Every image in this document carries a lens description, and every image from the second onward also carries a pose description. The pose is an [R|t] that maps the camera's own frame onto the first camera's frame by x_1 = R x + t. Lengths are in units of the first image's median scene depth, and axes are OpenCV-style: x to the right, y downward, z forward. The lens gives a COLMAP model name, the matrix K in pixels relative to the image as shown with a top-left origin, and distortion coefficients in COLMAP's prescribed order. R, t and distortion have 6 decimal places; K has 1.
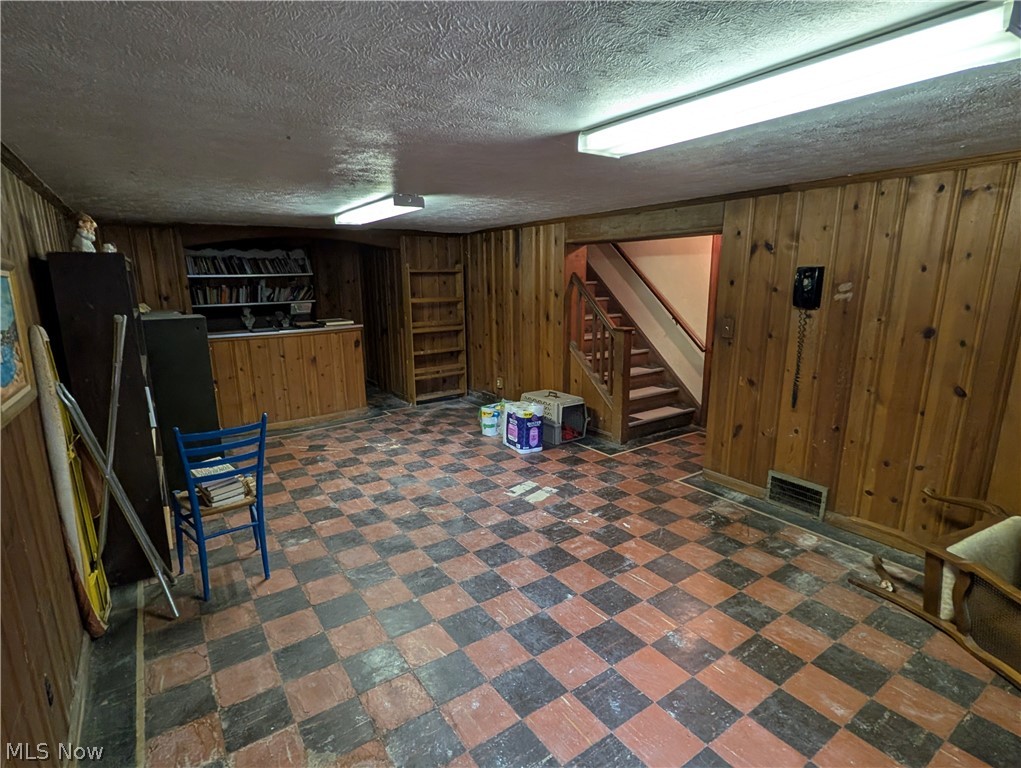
lens RADIAL K [[524.7, 0, 506.4], [0, 524.7, 387.8], [0, 0, 1]] dist [-0.001476, -0.000300]
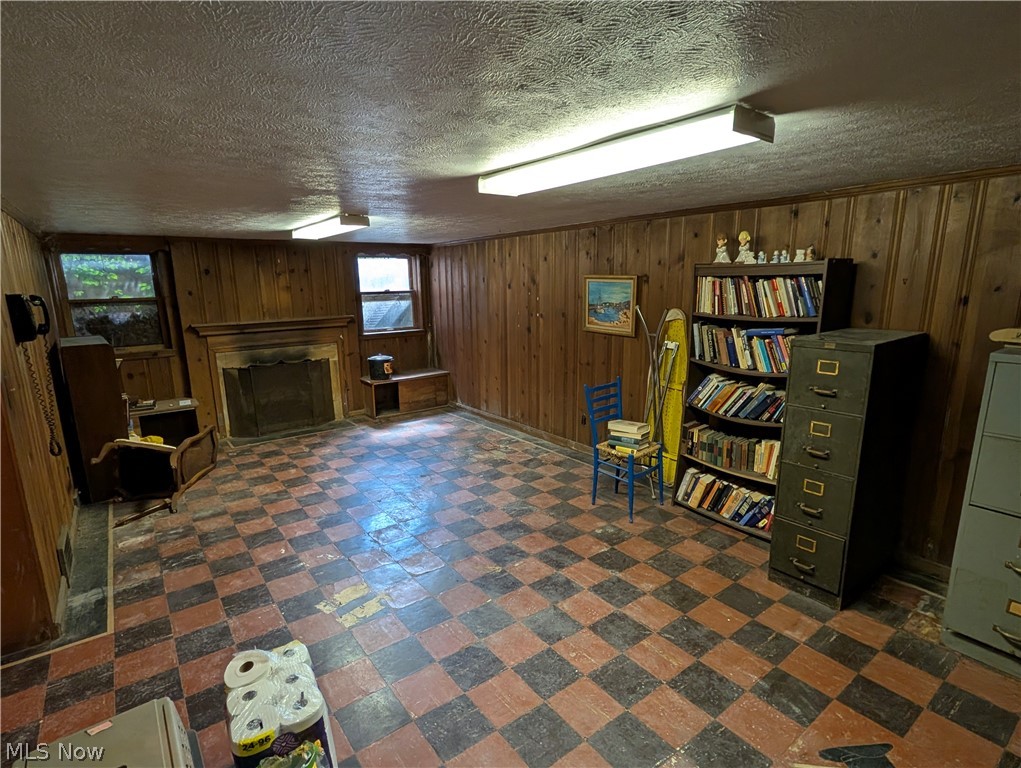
lens RADIAL K [[524.7, 0, 505.6], [0, 524.7, 388.9], [0, 0, 1]] dist [-0.001476, -0.000300]
pose [[-0.998788, 0.037103, -0.032345, -0.126883], [0.020756, 0.913312, 0.406732, -0.310578], [0.044632, 0.405567, -0.912975, 1.386183]]
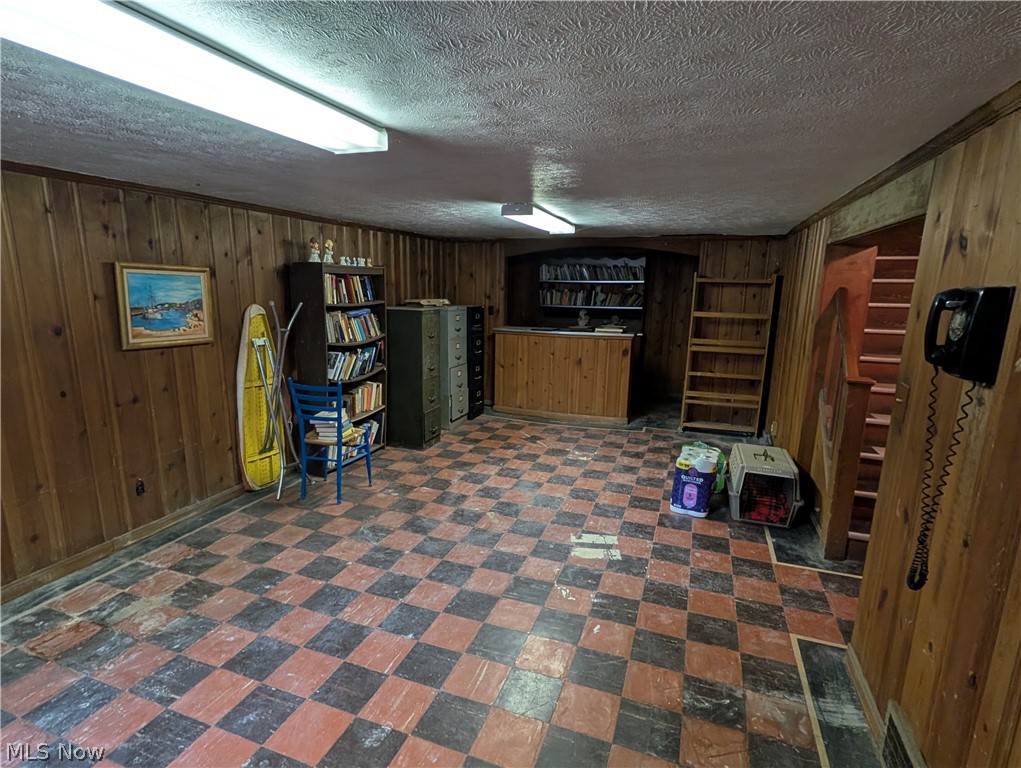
lens RADIAL K [[524.7, 0, 509.3], [0, 524.7, 388.4], [0, 0, 1]] dist [-0.001476, -0.000300]
pose [[0.580877, 0.185856, -0.792489, 0.526483], [-0.196749, 0.976774, 0.084862, -0.081778], [0.789855, 0.106627, 0.603953, 0.329130]]
